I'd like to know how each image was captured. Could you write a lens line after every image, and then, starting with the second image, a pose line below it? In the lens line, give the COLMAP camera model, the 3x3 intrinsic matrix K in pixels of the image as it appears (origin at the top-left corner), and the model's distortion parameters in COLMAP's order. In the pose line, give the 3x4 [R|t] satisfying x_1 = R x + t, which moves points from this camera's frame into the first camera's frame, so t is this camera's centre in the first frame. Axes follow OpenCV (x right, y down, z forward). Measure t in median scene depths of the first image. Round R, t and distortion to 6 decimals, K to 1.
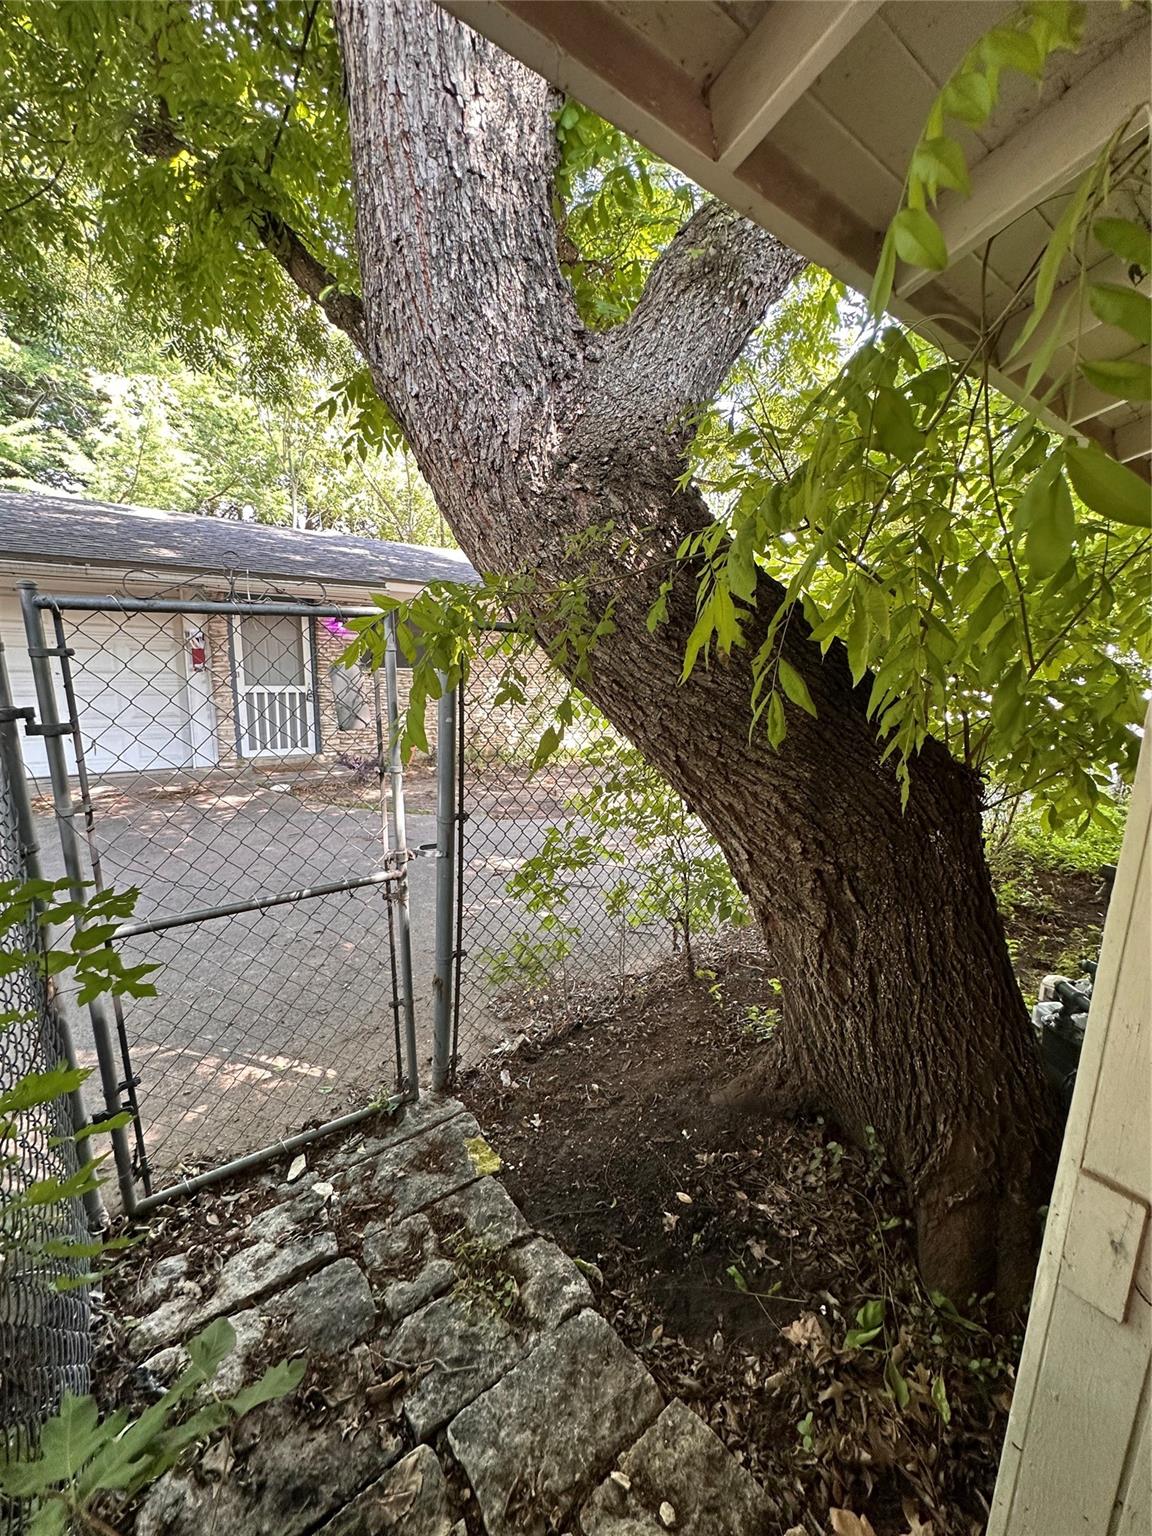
lens RADIAL K [[614.0, 0, 575.1], [0, 614.0, 769.1], [0, 0, 1]] dist [0.001629, 0.000137]
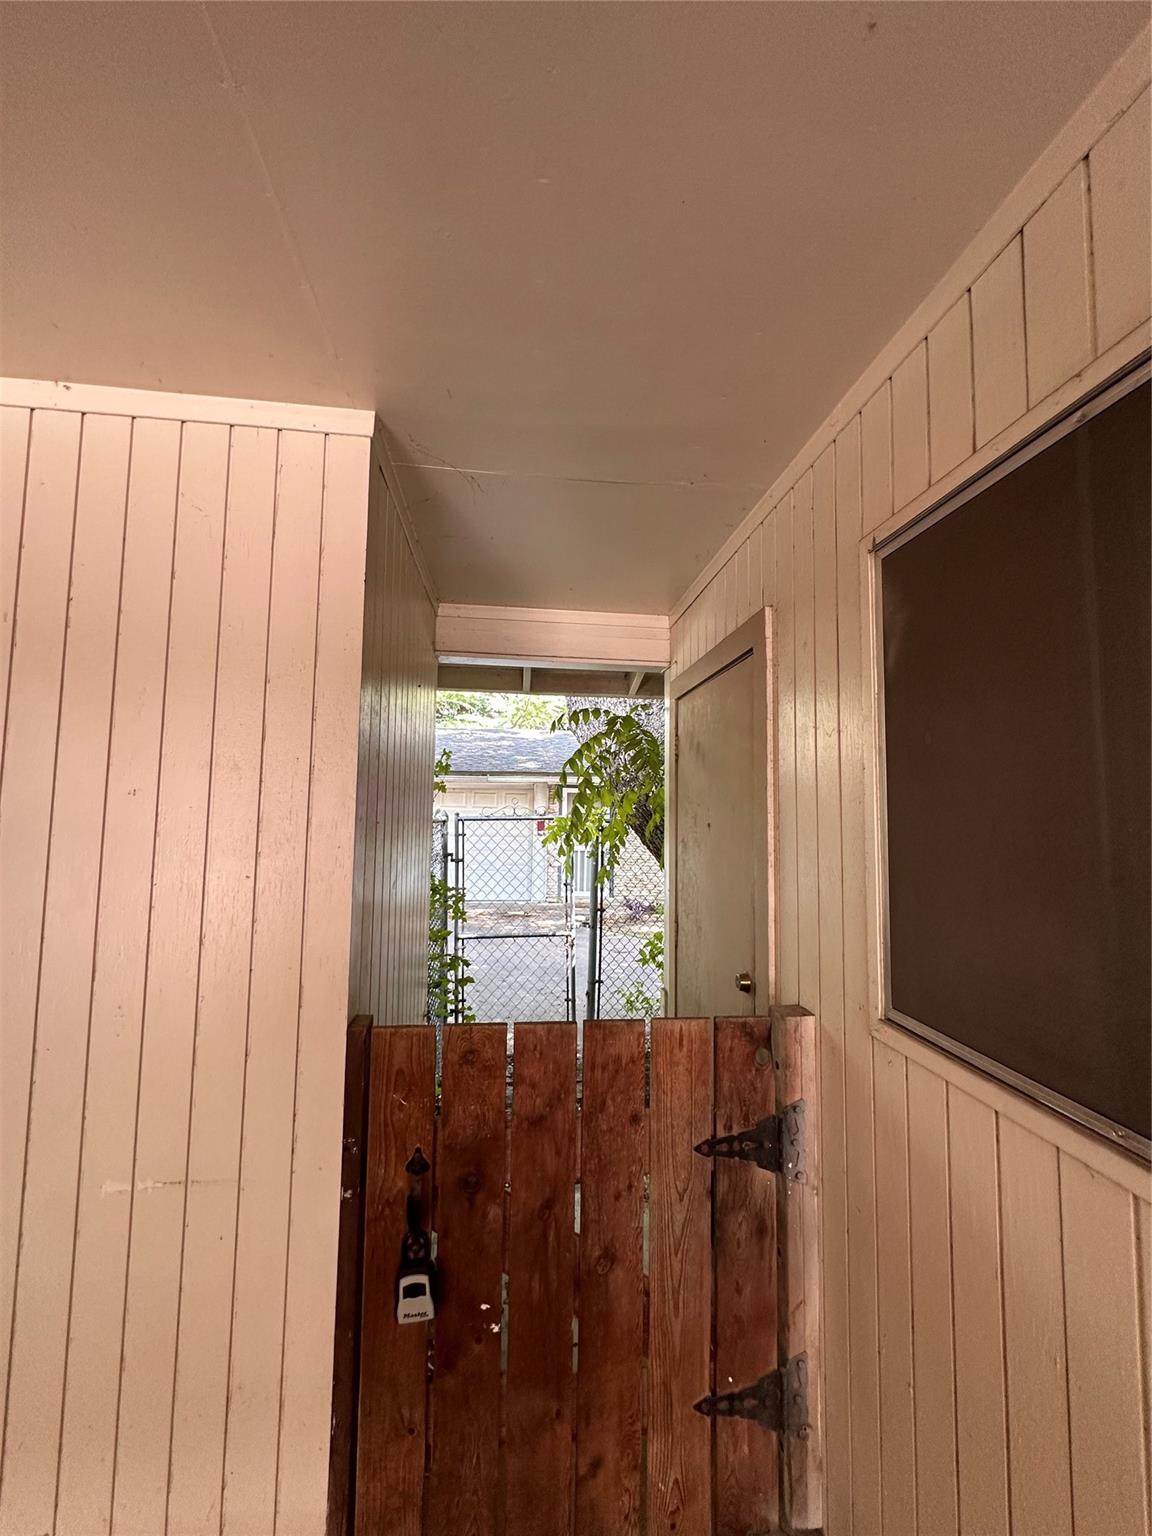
lens RADIAL K [[614.0, 0, 577.4], [0, 614.0, 771.0], [0, 0, 1]] dist [0.001629, 0.000137]
pose [[0.864875, -0.045452, -0.499925, 0.792549], [-0.084190, 0.968653, -0.233717, 0.111527], [0.494877, 0.244224, 0.833937, -0.886981]]
